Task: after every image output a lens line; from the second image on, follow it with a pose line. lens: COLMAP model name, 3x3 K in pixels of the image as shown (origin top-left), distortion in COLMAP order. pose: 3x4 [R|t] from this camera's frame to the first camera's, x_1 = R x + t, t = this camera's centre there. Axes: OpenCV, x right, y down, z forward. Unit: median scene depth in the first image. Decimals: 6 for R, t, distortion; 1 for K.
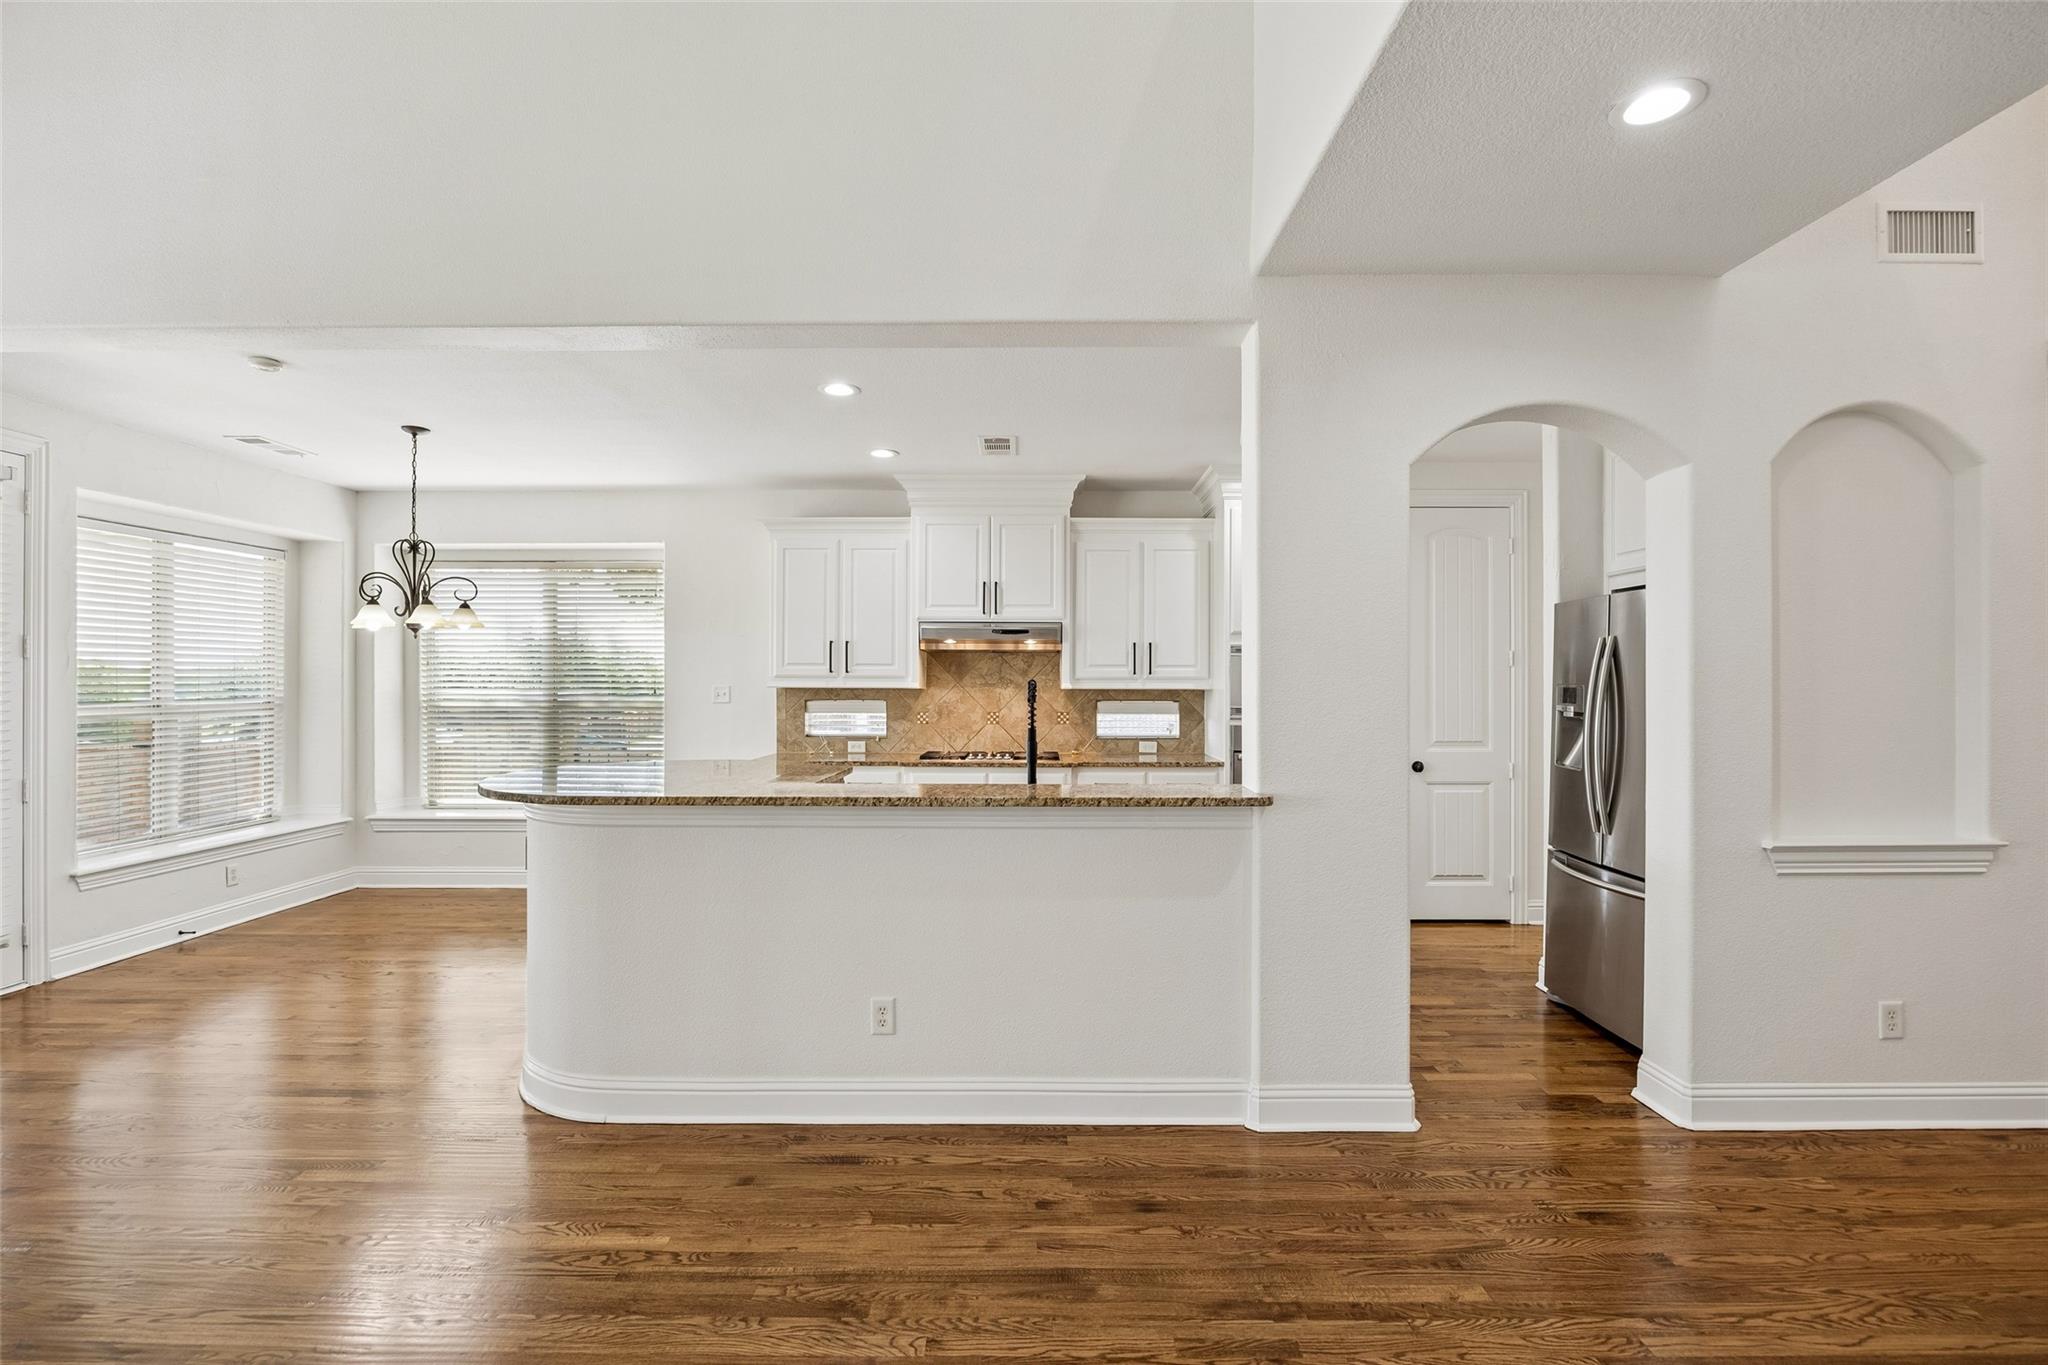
lens RADIAL K [[916.5, 0, 1014.8], [0, 916.5, 668.1], [0, 0, 1]] dist [0.000639, 0.000676]
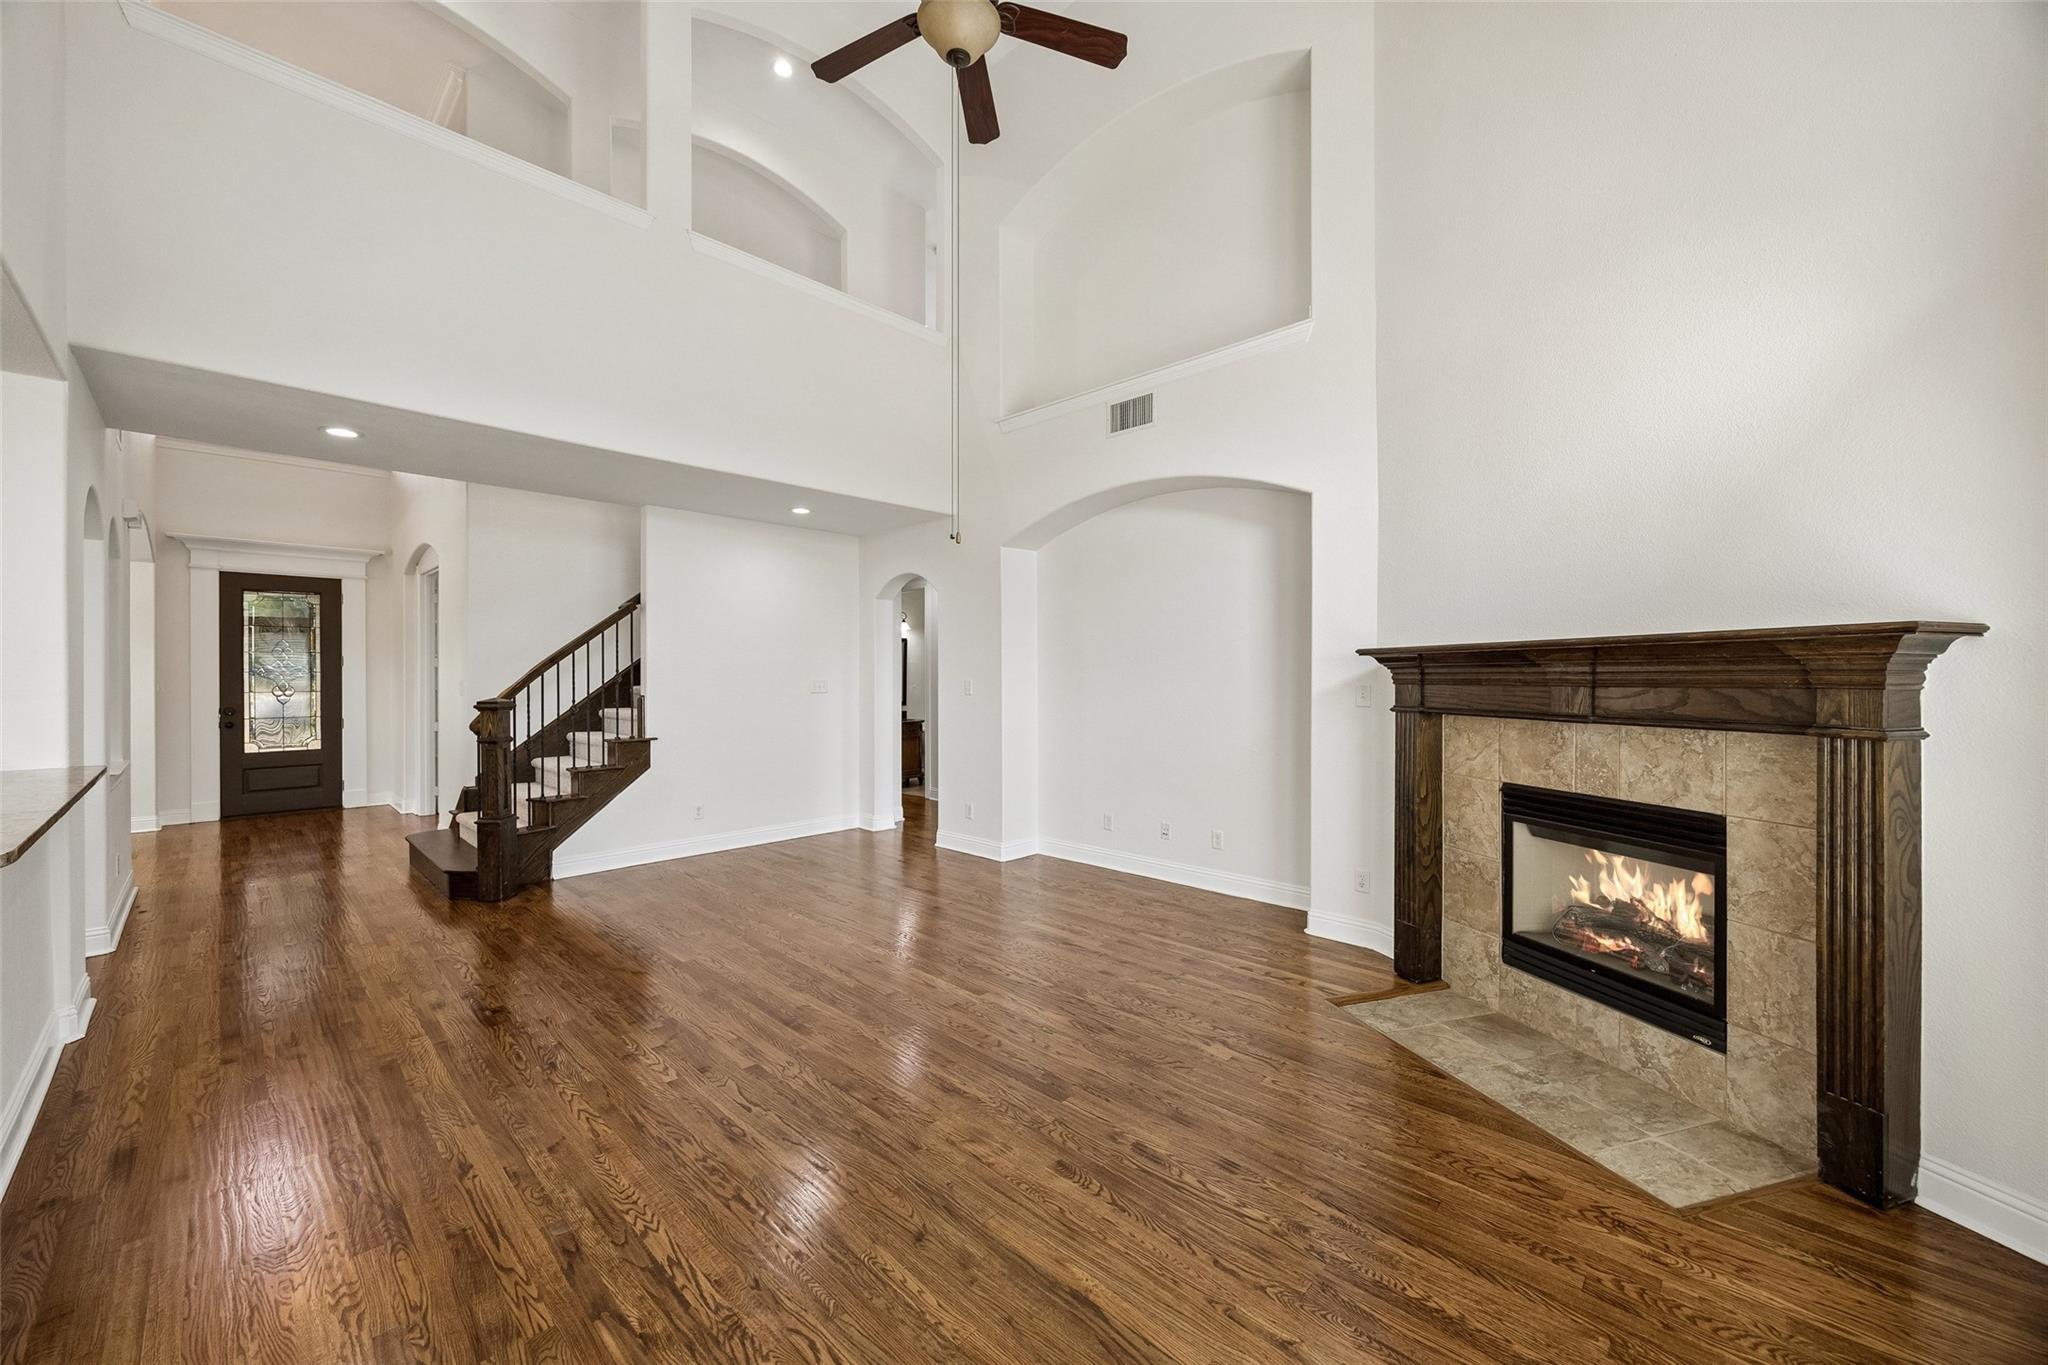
lens RADIAL K [[773.5, 0, 1014.7], [0, 773.5, 679.3], [0, 0, 1]] dist [-0.007544, 0.000042]
pose [[-0.724915, -0.003730, 0.688828, -0.667596], [-0.009770, 0.999940, -0.004867, 0.005499], [-0.688769, -0.010258, -0.724909, 0.430375]]
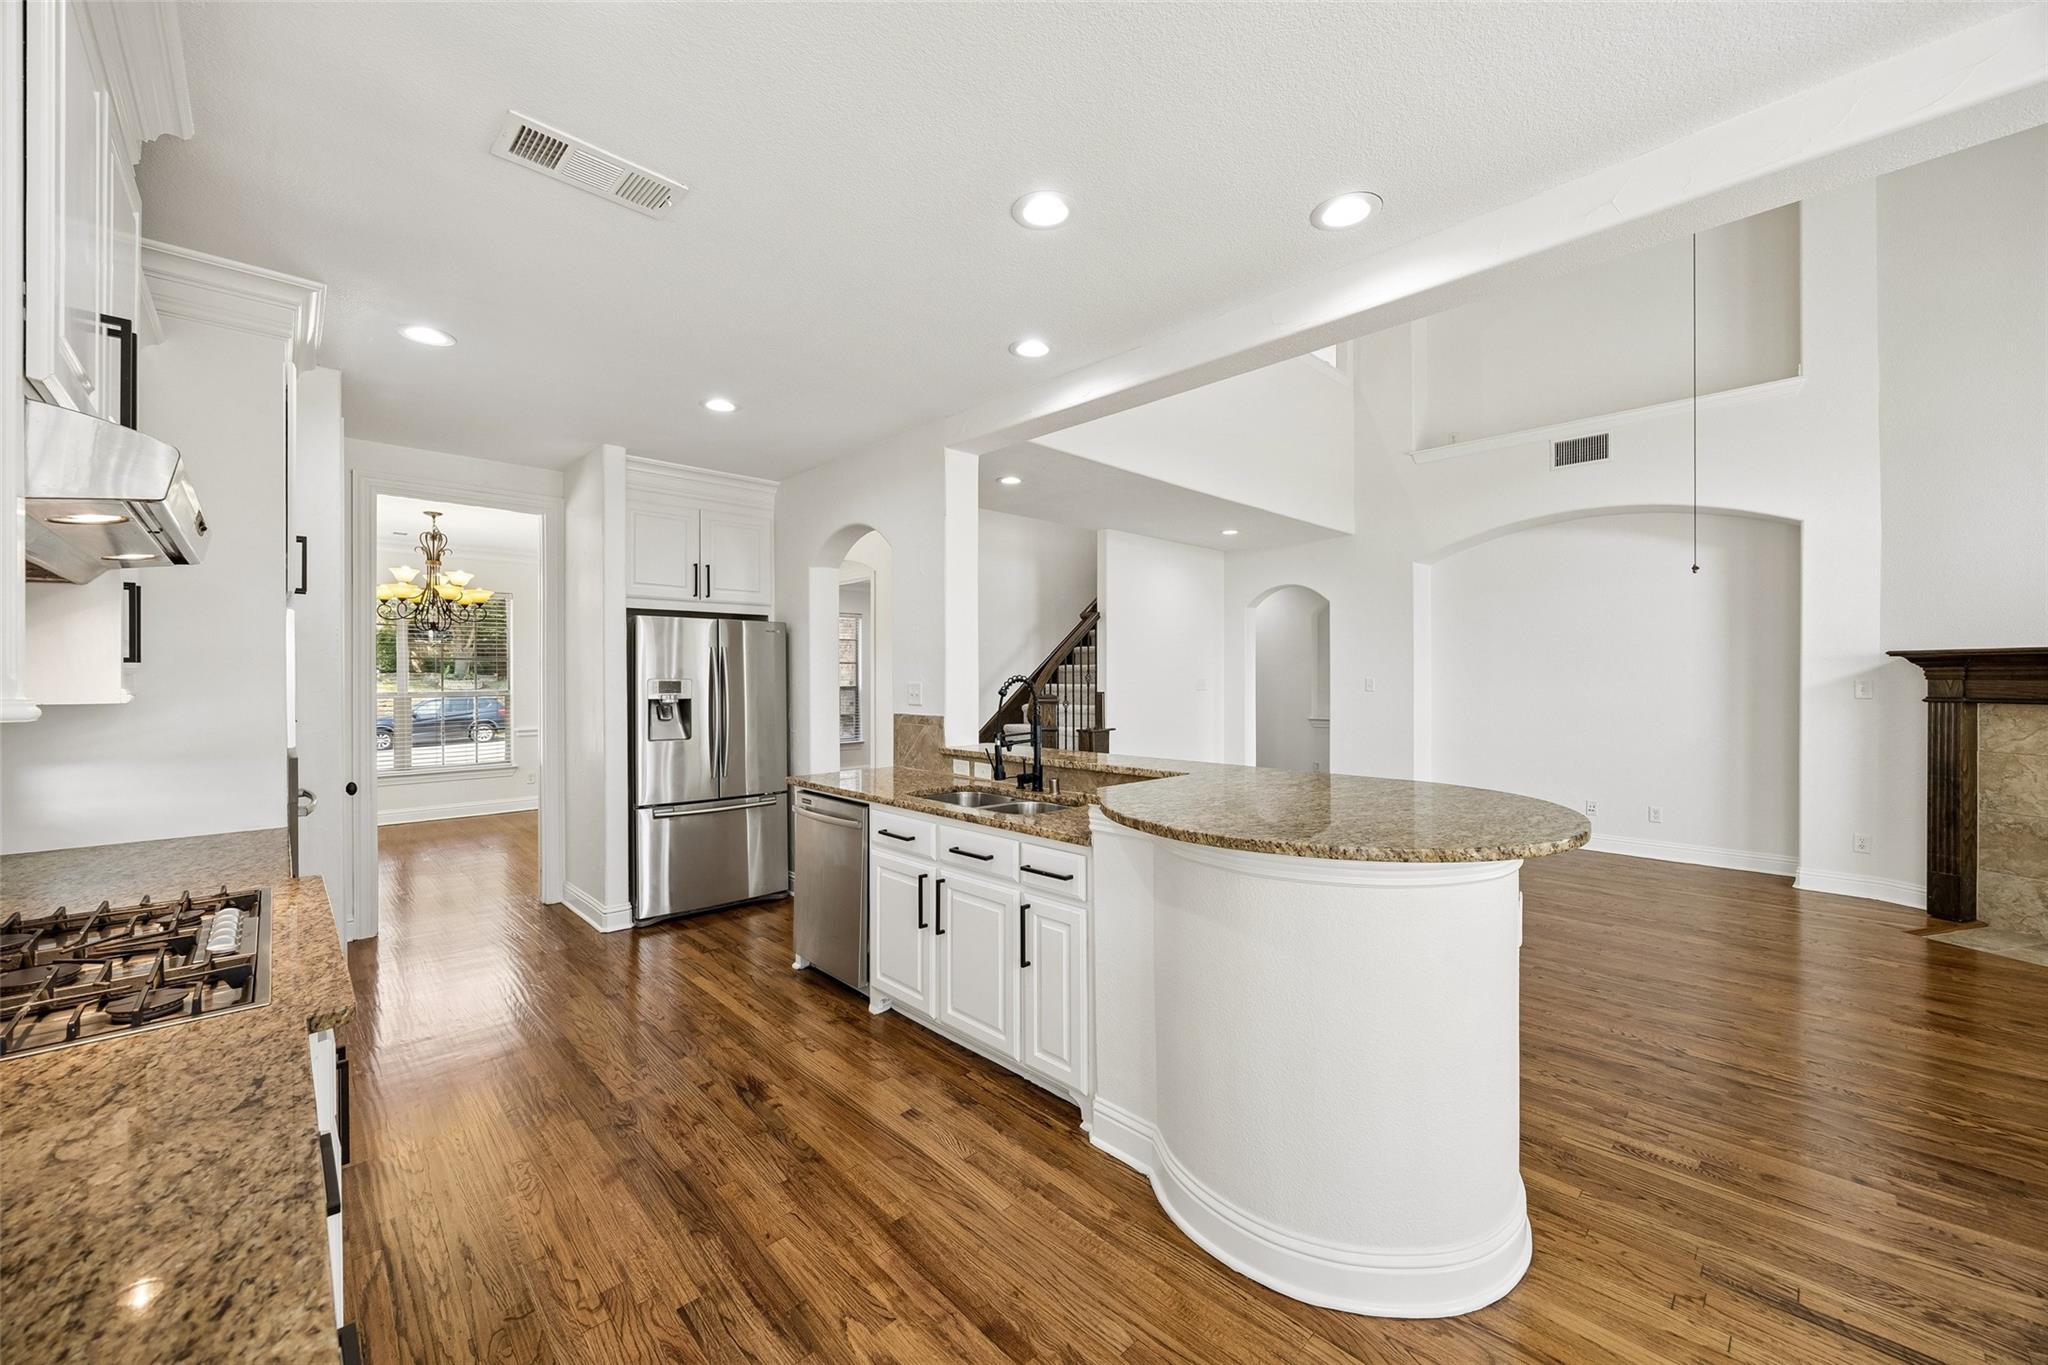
lens RADIAL K [[773.5, 0, 1010.5], [0, 773.5, 674.5], [0, 0, 1]] dist [-0.007544, 0.000042]
pose [[-0.691923, 0.001879, 0.721969, -0.383327], [-0.008336, 0.999909, -0.010592, 0.013805], [-0.721923, -0.013347, -0.691844, 0.943658]]
